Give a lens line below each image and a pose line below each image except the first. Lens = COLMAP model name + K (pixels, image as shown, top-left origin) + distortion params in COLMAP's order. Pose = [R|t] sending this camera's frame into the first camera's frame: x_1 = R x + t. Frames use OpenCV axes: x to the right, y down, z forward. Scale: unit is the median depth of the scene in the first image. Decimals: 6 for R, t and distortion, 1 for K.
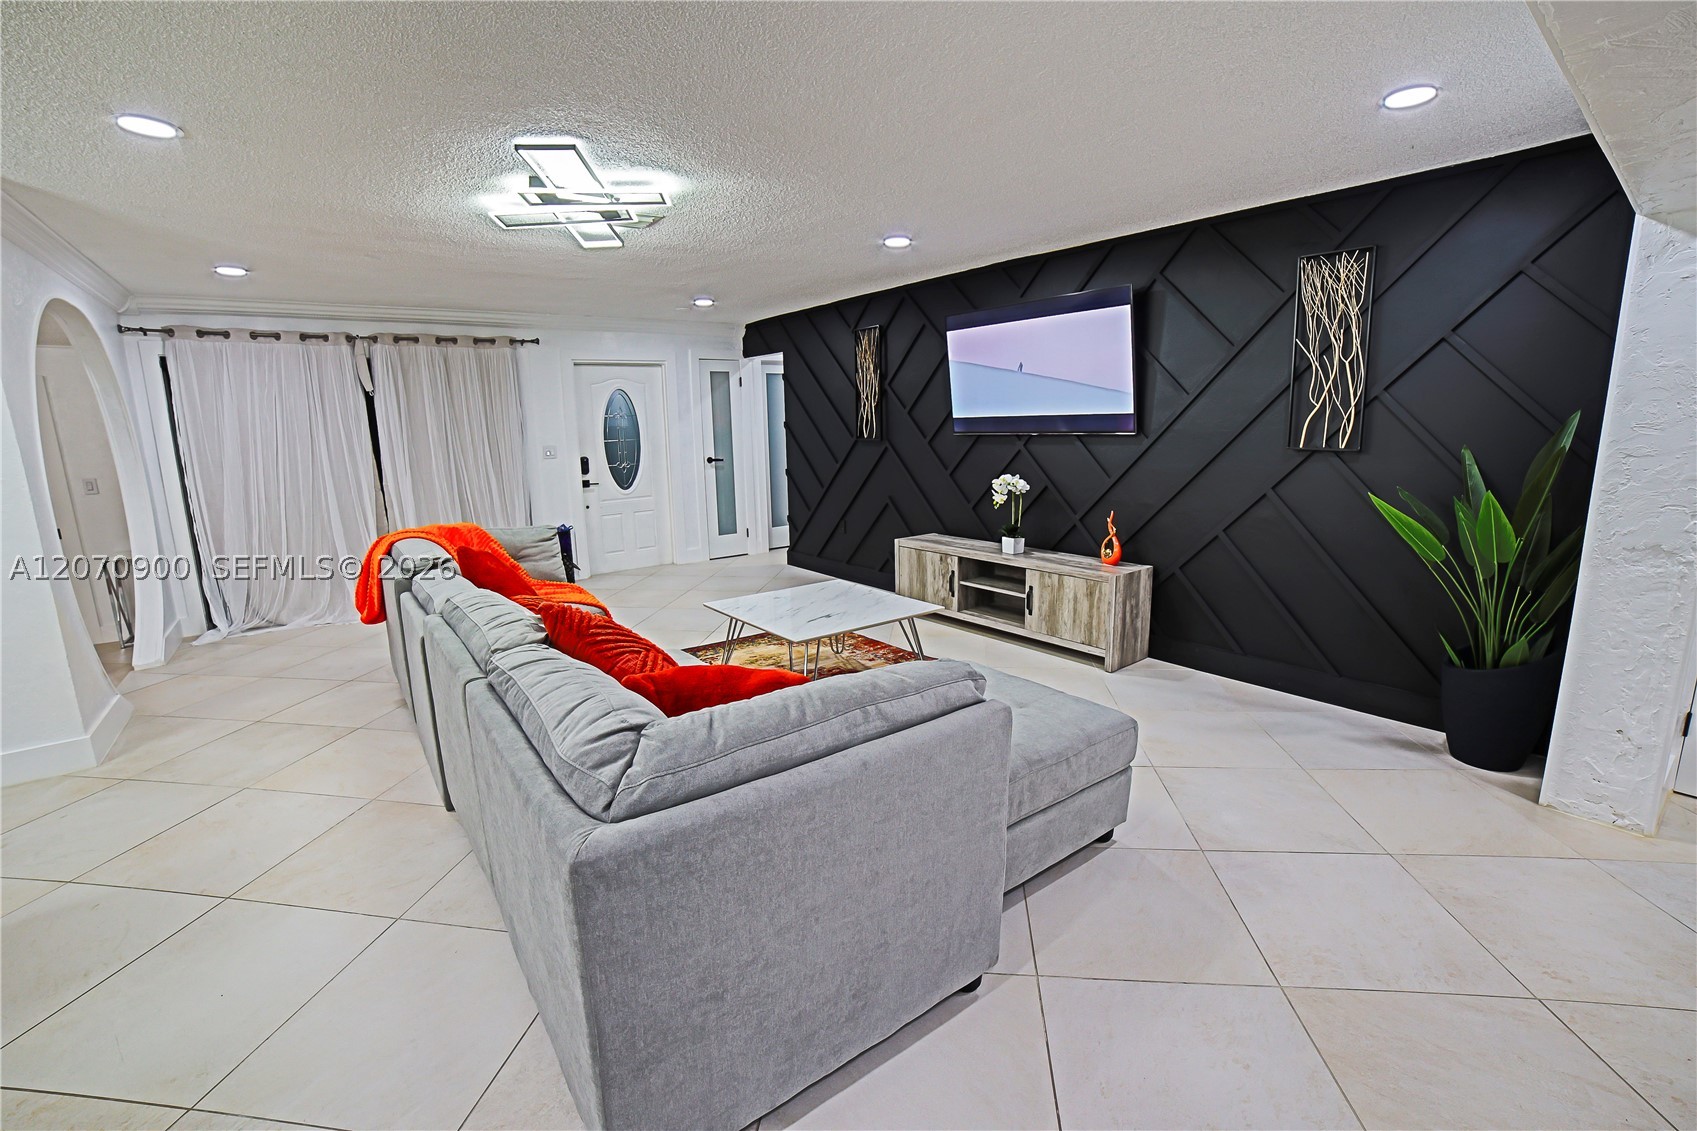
lens RADIAL K [[731.8, 0, 854.0], [0, 731.8, 552.3], [0, 0, 1]] dist [-0.108982, 0.038975]
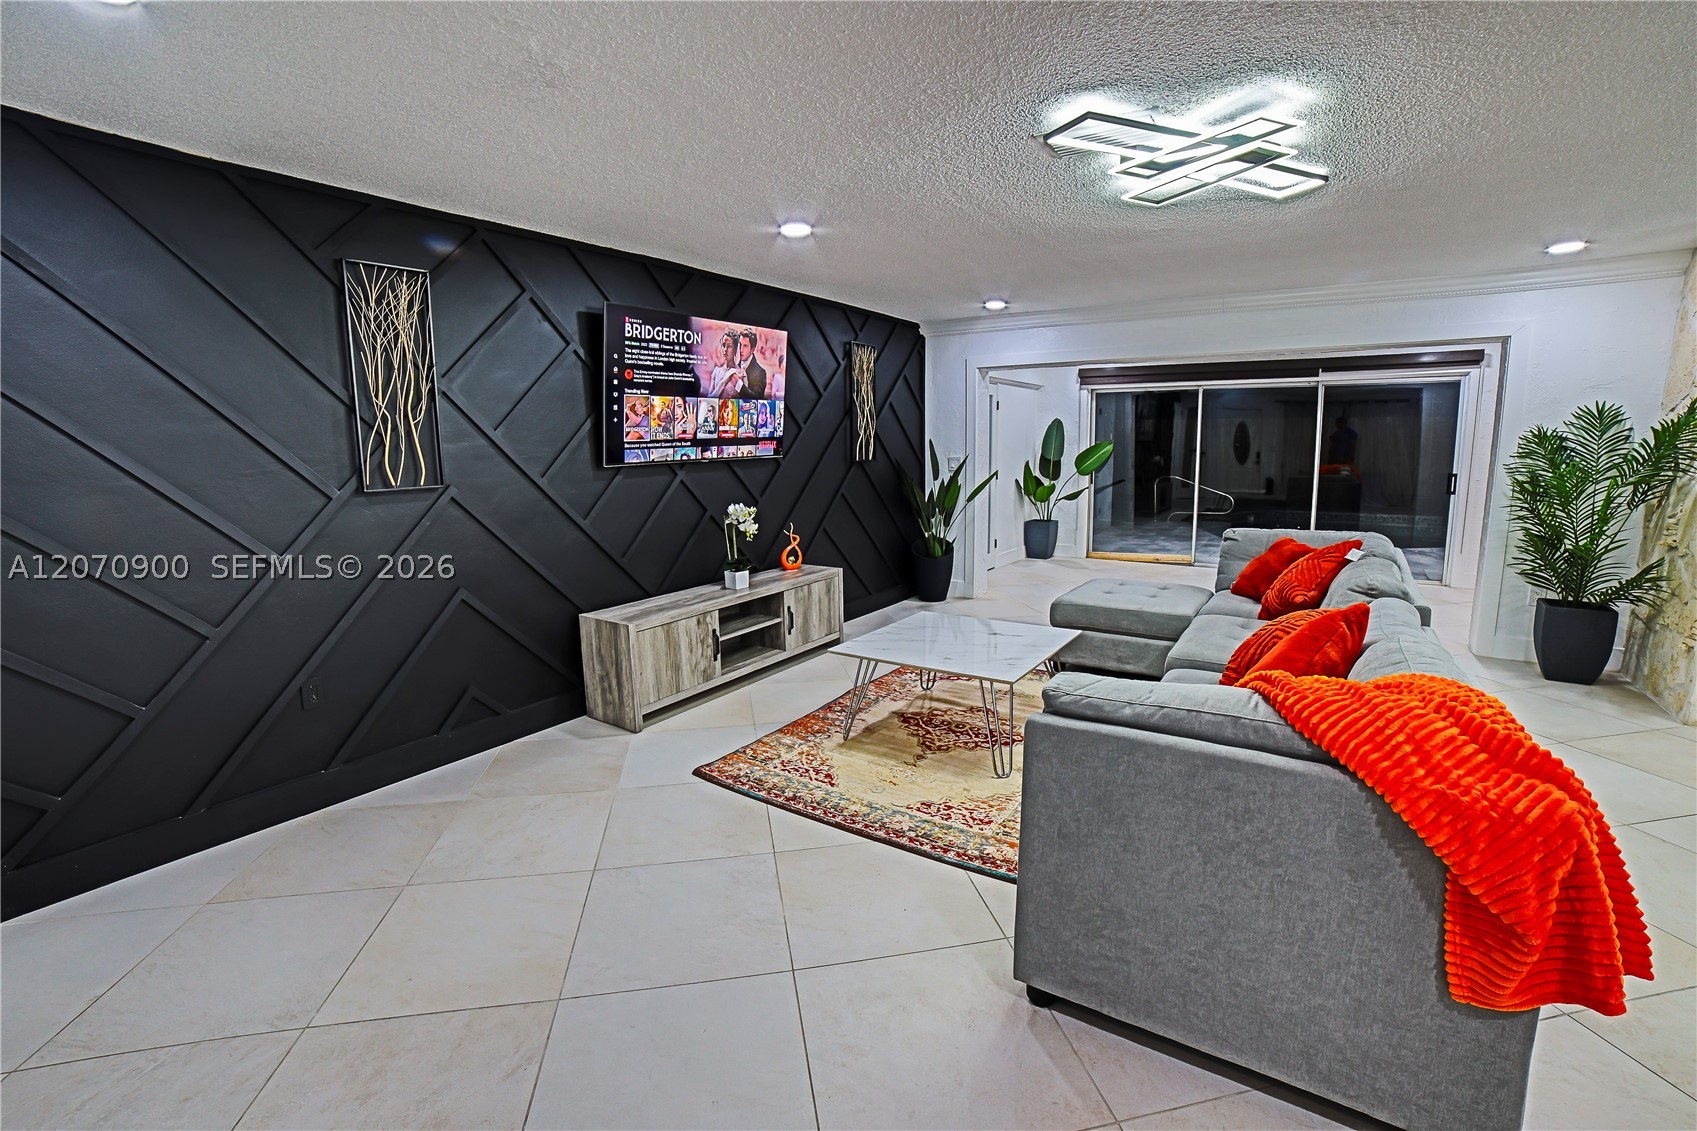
lens RADIAL K [[731.8, 0, 854.0], [0, 731.8, 552.3], [0, 0, 1]] dist [-0.108982, 0.038975]
pose [[-0.311018, -0.118640, 0.942970, -0.537267], [0.183847, 0.965927, 0.182167, -0.142322], [-0.932453, 0.230019, -0.278609, 0.866694]]
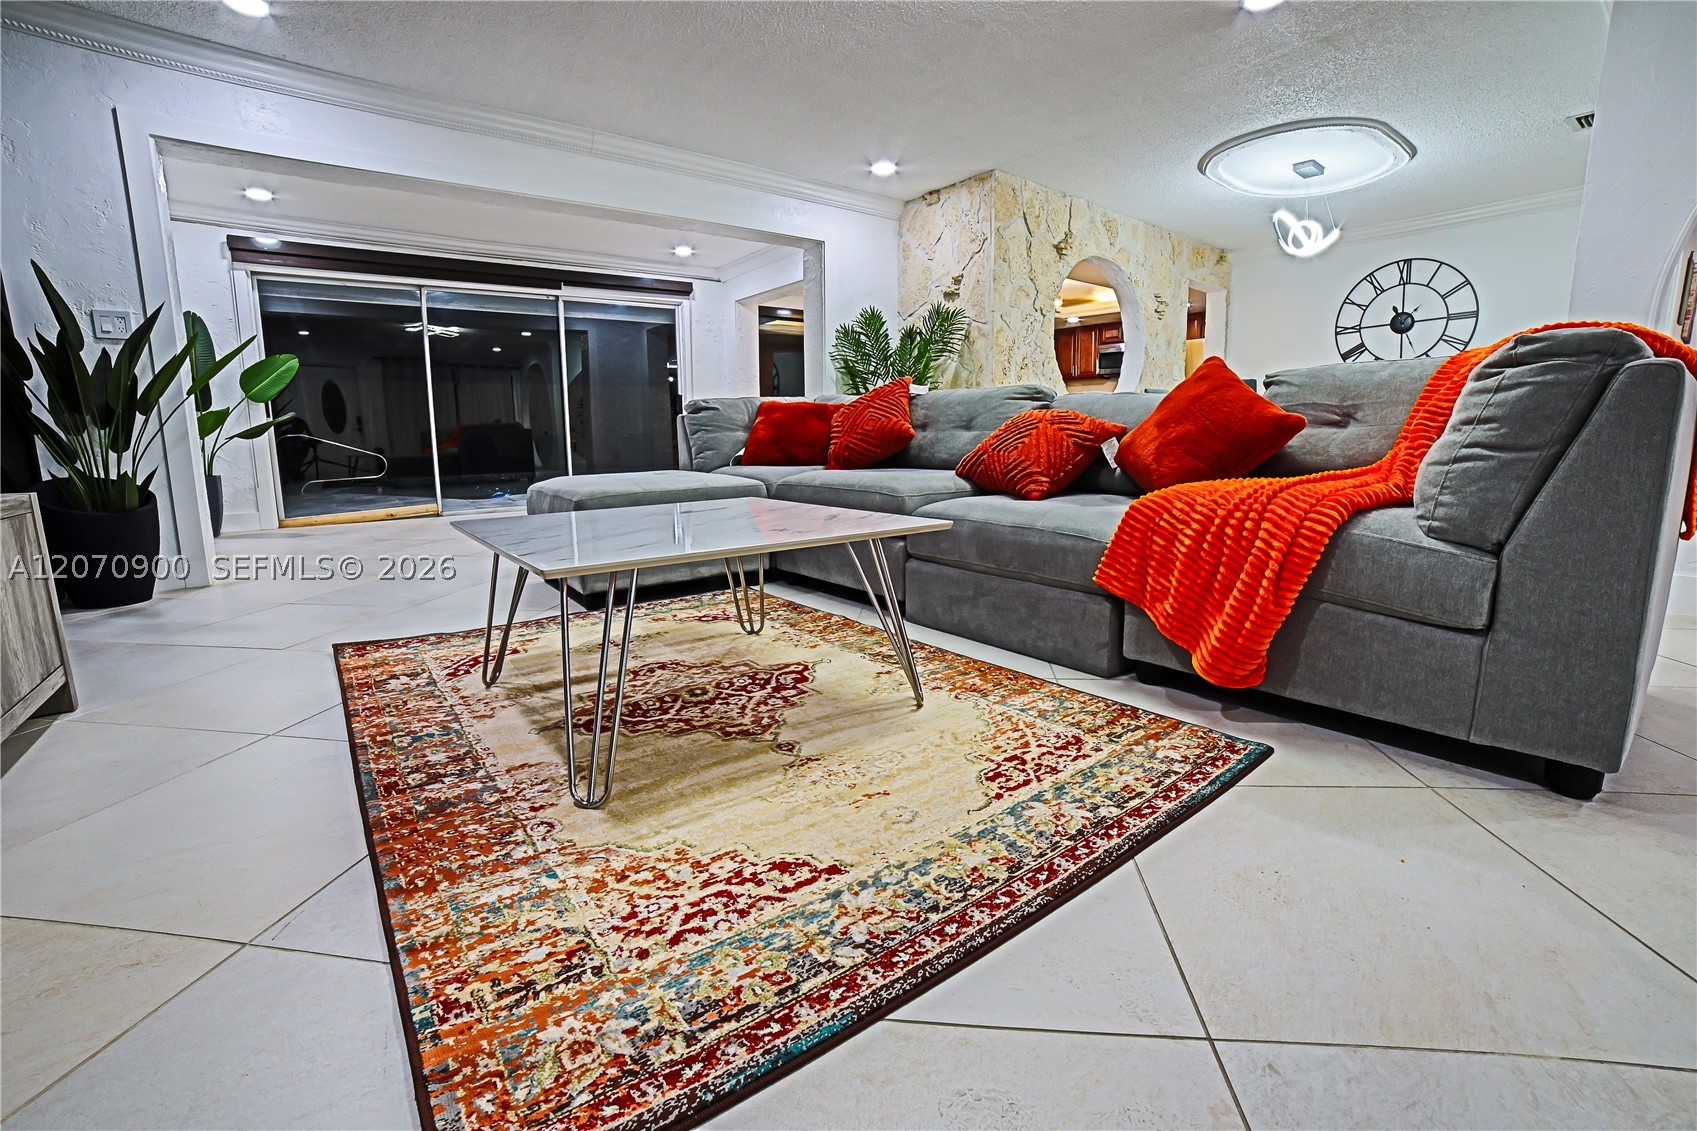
lens RADIAL K [[731.8, 0, 854.0], [0, 731.8, 552.3], [0, 0, 1]] dist [-0.108982, 0.038975]
pose [[-0.999631, 0.027134, 0.001192, -0.090704], [0.026033, 0.944692, 0.326924, -0.035012], [0.007745, 0.326835, -0.945050, 0.923195]]
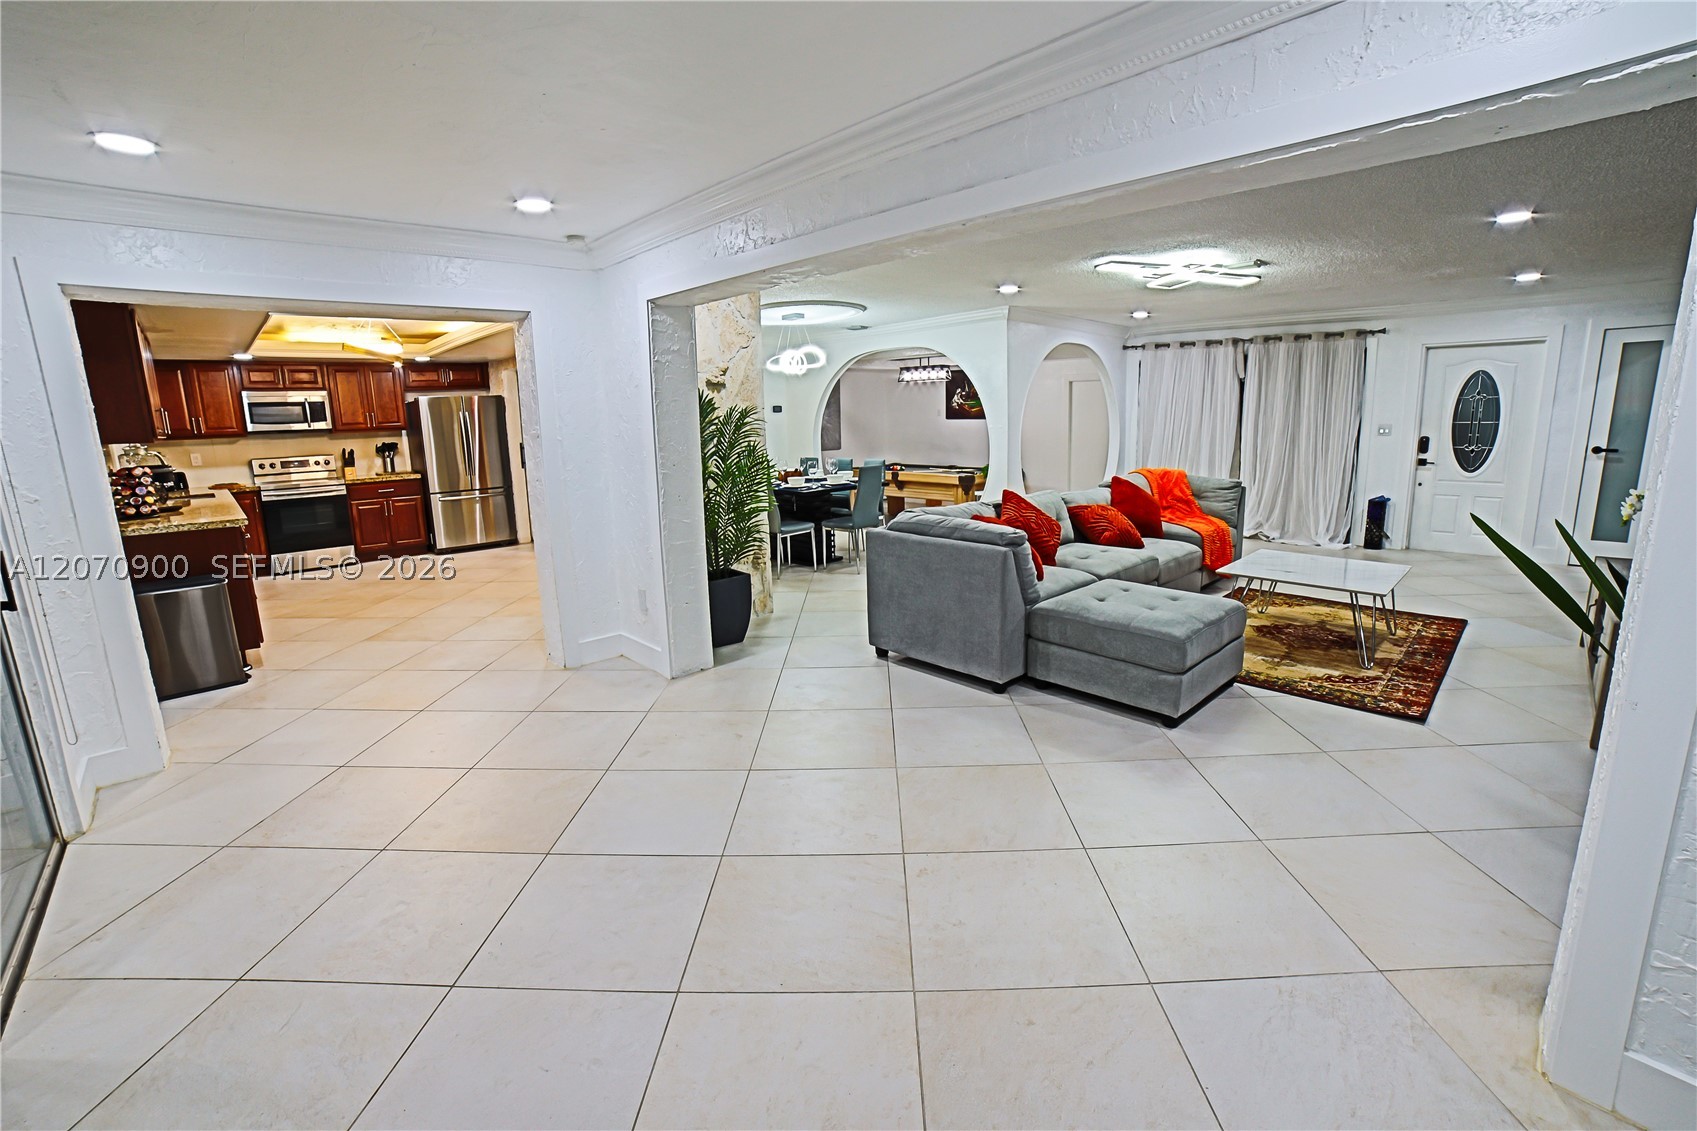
lens RADIAL K [[722.1, 0, 873.2], [0, 722.1, 546.7], [0, 0, 1]] dist [-0.093811, 0.035627]
pose [[0.136305, 0.198539, -0.970568, 0.612003], [-0.154662, 0.971964, 0.177104, -0.034198], [0.978520, 0.125970, 0.163190, 0.076526]]
